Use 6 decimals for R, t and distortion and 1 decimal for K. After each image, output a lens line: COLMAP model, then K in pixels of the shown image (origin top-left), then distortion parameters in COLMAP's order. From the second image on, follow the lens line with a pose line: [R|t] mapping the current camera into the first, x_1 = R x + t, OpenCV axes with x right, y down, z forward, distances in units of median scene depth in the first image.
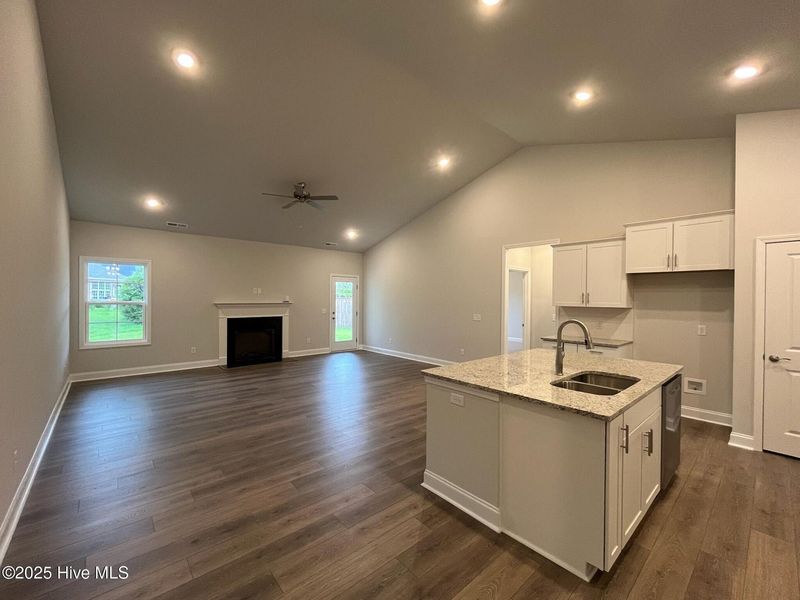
lens RADIAL K [[335.0, 0, 408.3], [0, 335.0, 307.4], [0, 0, 1]] dist [-0.007889, -0.000080]
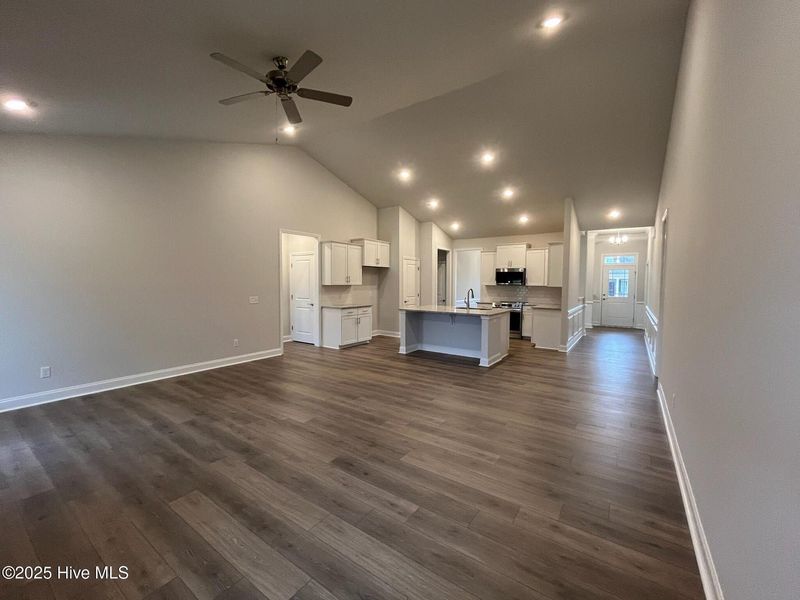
lens RADIAL K [[335.0, 0, 404.9], [0, 335.0, 298.3], [0, 0, 1]] dist [-0.007889, -0.000080]
pose [[-0.214941, -0.059629, 0.974805, -0.731162], [0.016962, 0.997756, 0.064773, -0.024619], [-0.976480, 0.030457, -0.213448, 0.758466]]
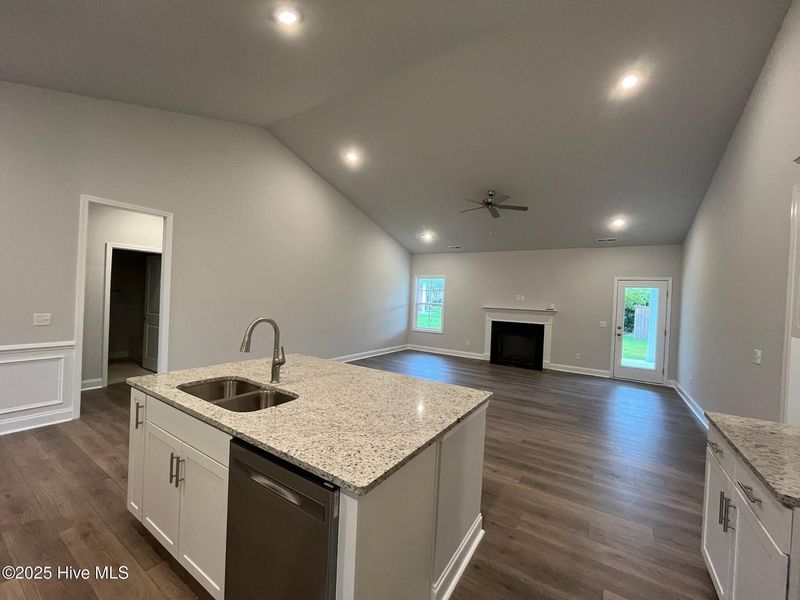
lens RADIAL K [[335.0, 0, 399.5], [0, 335.0, 302.2], [0, 0, 1]] dist [-0.007889, -0.000080]
pose [[0.244377, 0.014509, -0.969572, 0.500157], [-0.069868, 0.997553, -0.002683, -0.006079], [0.967160, 0.068398, 0.244793, 0.400014]]
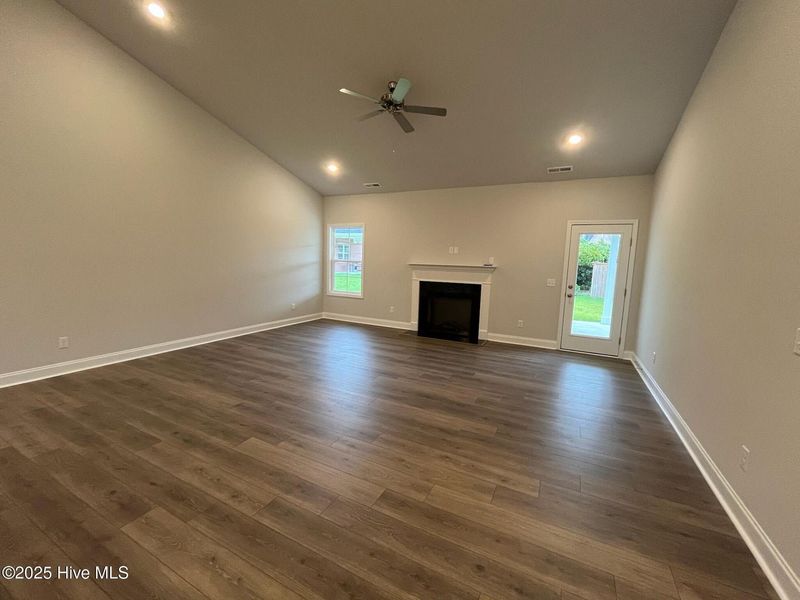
lens RADIAL K [[335.0, 0, 406.0], [0, 335.0, 304.7], [0, 0, 1]] dist [-0.007889, -0.000080]
pose [[0.343882, 0.125033, -0.930651, 0.301541], [-0.055811, 0.992065, 0.112662, -0.004035], [0.937353, 0.013198, 0.348132, 0.644718]]
